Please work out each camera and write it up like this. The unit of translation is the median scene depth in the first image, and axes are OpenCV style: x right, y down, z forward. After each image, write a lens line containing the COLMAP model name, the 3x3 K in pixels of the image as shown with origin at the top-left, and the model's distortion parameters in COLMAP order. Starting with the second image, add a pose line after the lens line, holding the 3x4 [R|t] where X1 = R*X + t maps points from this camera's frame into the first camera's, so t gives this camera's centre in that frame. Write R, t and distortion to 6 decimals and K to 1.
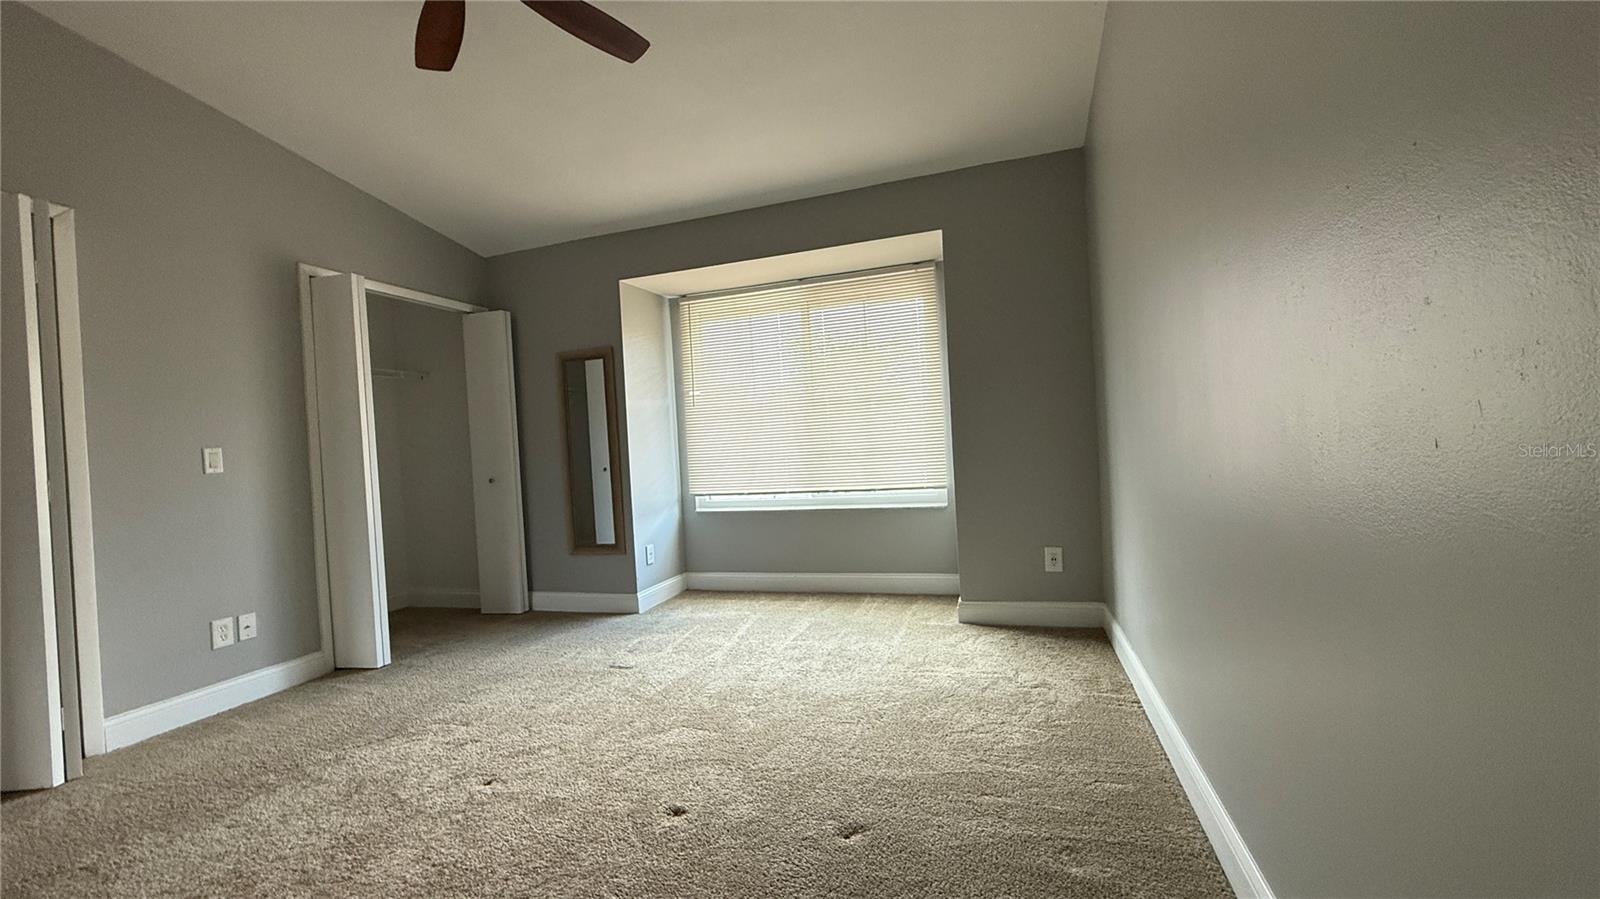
lens RADIAL K [[638.0, 0, 795.8], [0, 638.0, 449.4], [0, 0, 1]] dist [0.000105, 0.000310]
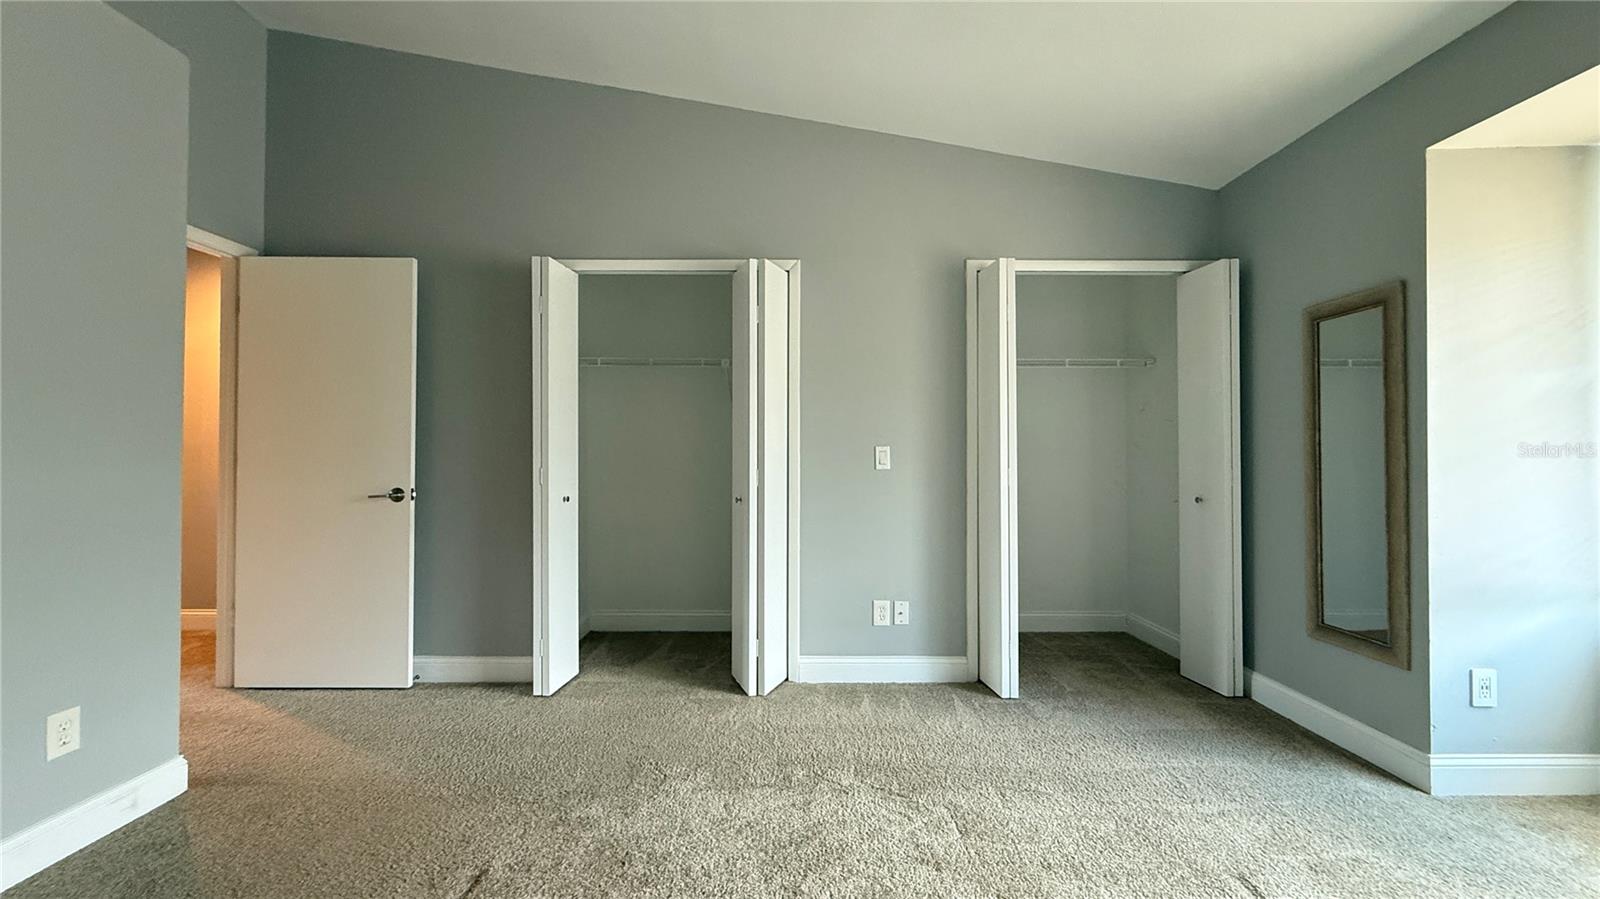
lens RADIAL K [[638.0, 0, 805.3], [0, 638.0, 448.0], [0, 0, 1]] dist [0.000105, 0.000310]
pose [[0.313656, 0.046540, -0.948395, 0.096423], [-0.026370, 0.998840, 0.040294, -0.038570], [0.949170, 0.012370, 0.314520, 0.491622]]
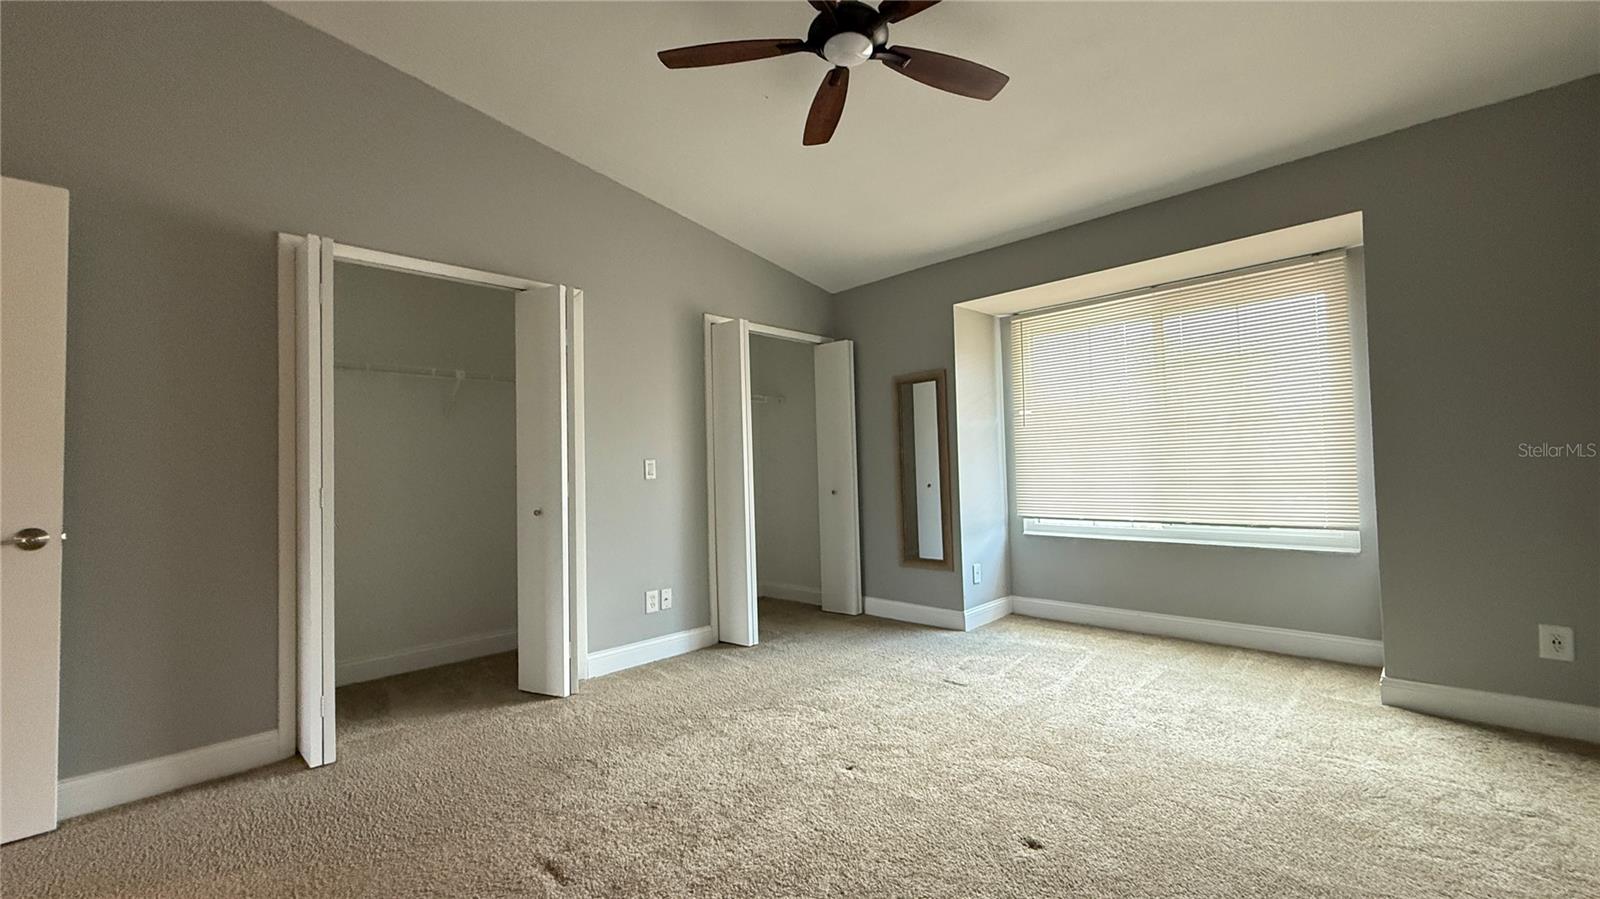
lens RADIAL K [[638.0, 0, 798.2], [0, 638.0, 447.8], [0, 0, 1]] dist [0.000105, 0.000310]
pose [[0.894369, 0.017913, -0.446970, -0.049728], [-0.027849, 0.999489, -0.015669, -0.013825], [0.446461, 0.026461, 0.894412, -0.040552]]
